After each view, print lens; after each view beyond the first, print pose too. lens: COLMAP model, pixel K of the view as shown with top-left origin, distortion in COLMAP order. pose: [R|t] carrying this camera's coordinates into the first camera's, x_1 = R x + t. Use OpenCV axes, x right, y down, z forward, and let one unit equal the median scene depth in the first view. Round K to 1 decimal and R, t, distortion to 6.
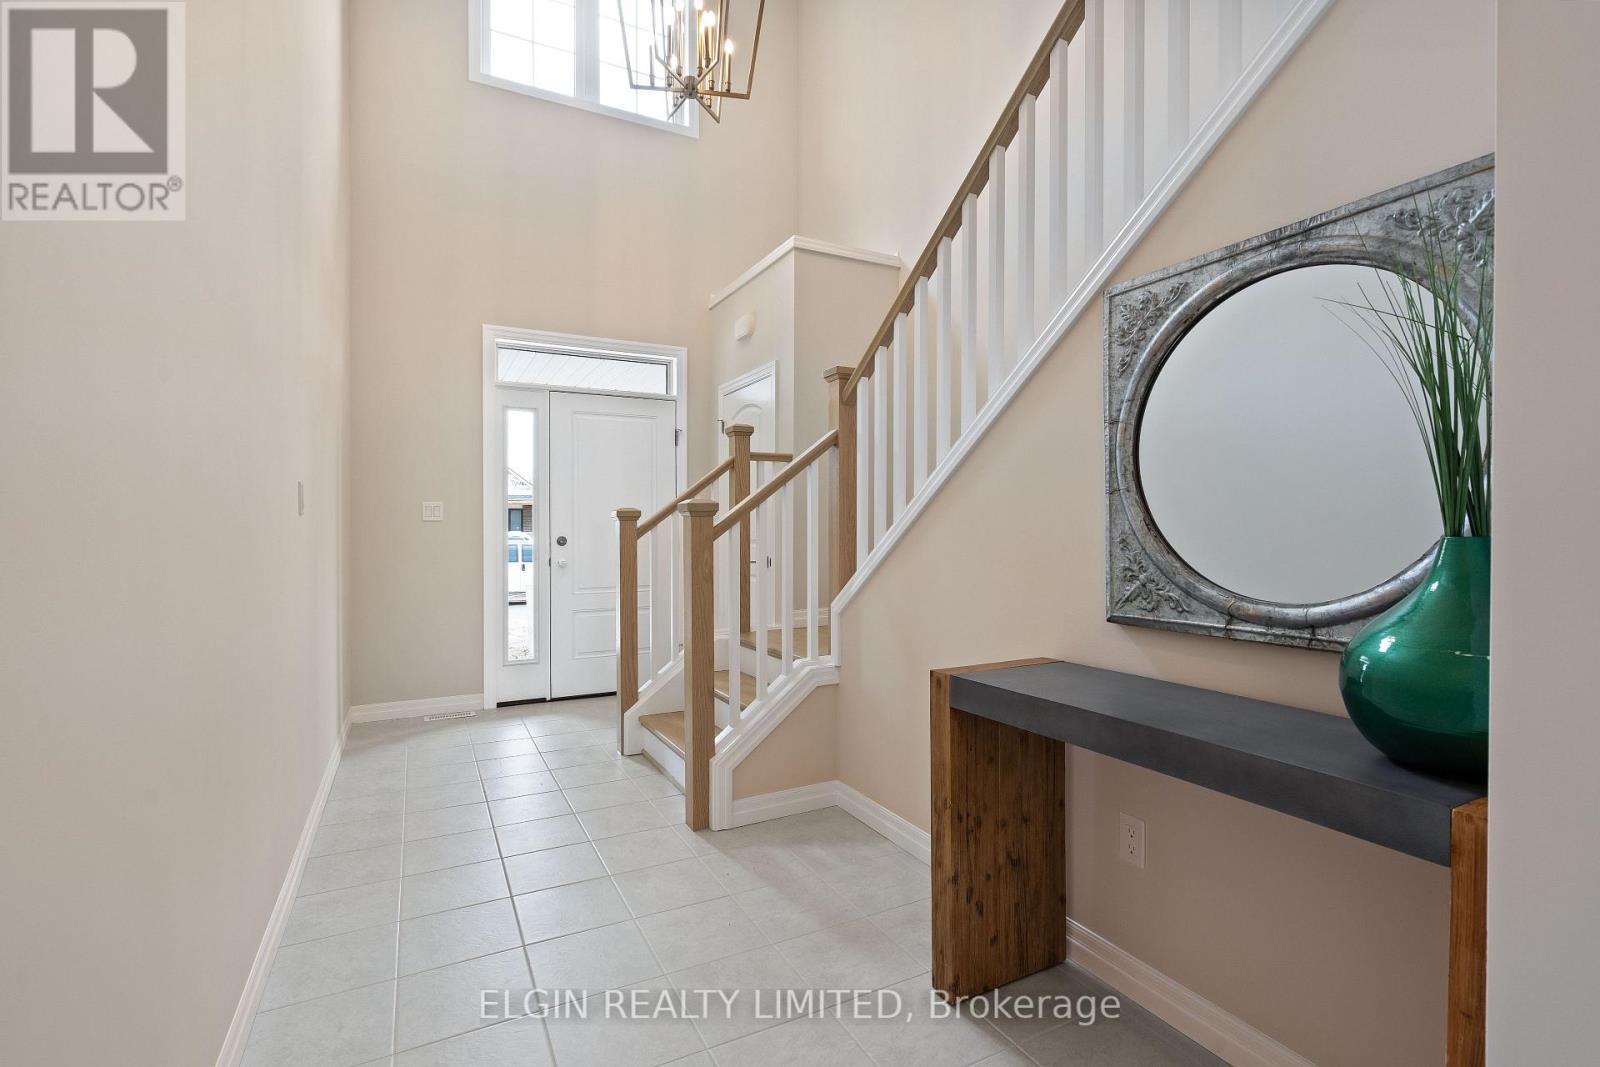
lens RADIAL K [[735.1, 0, 786.2], [0, 735.1, 547.9], [0, 0, 1]] dist [0.015243, 0.000310]
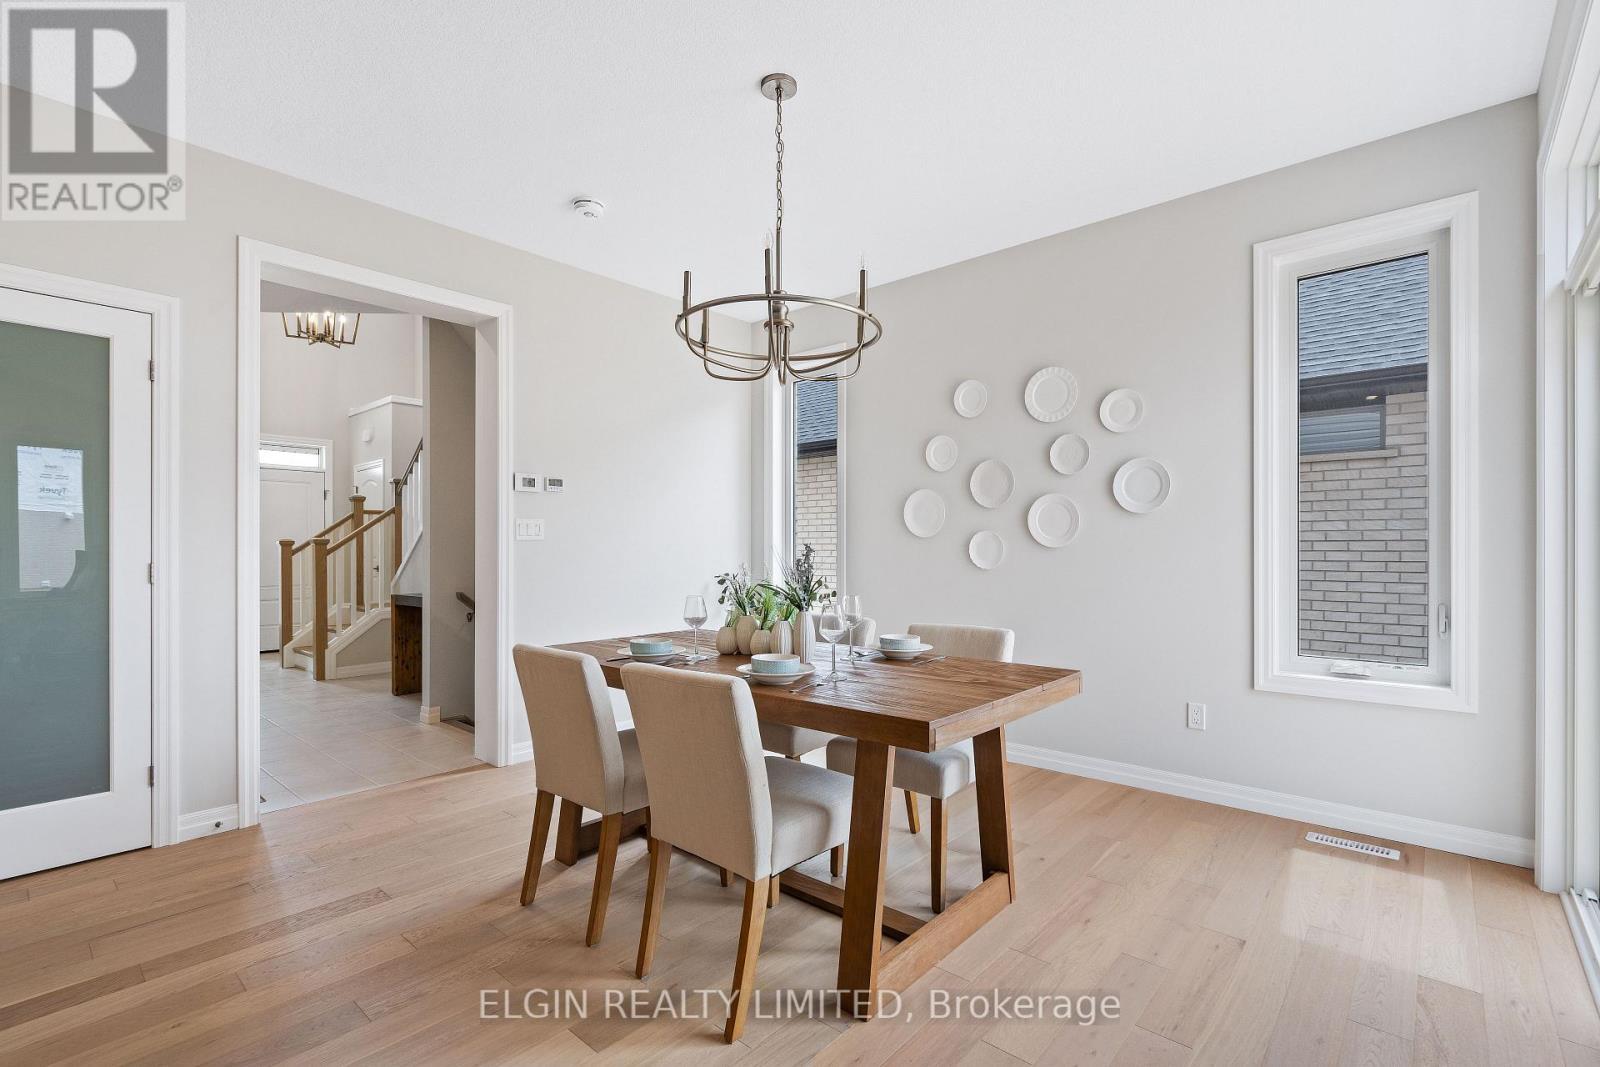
lens RADIAL K [[735.1, 0, 786.2], [0, 735.1, 547.9], [0, 0, 1]] dist [0.015243, 0.000310]
pose [[0.939116, -0.007632, 0.343515, 0.353595], [0.013985, 0.999774, -0.016019, 0.016645], [-0.343316, 0.019848, 0.939010, -1.293962]]
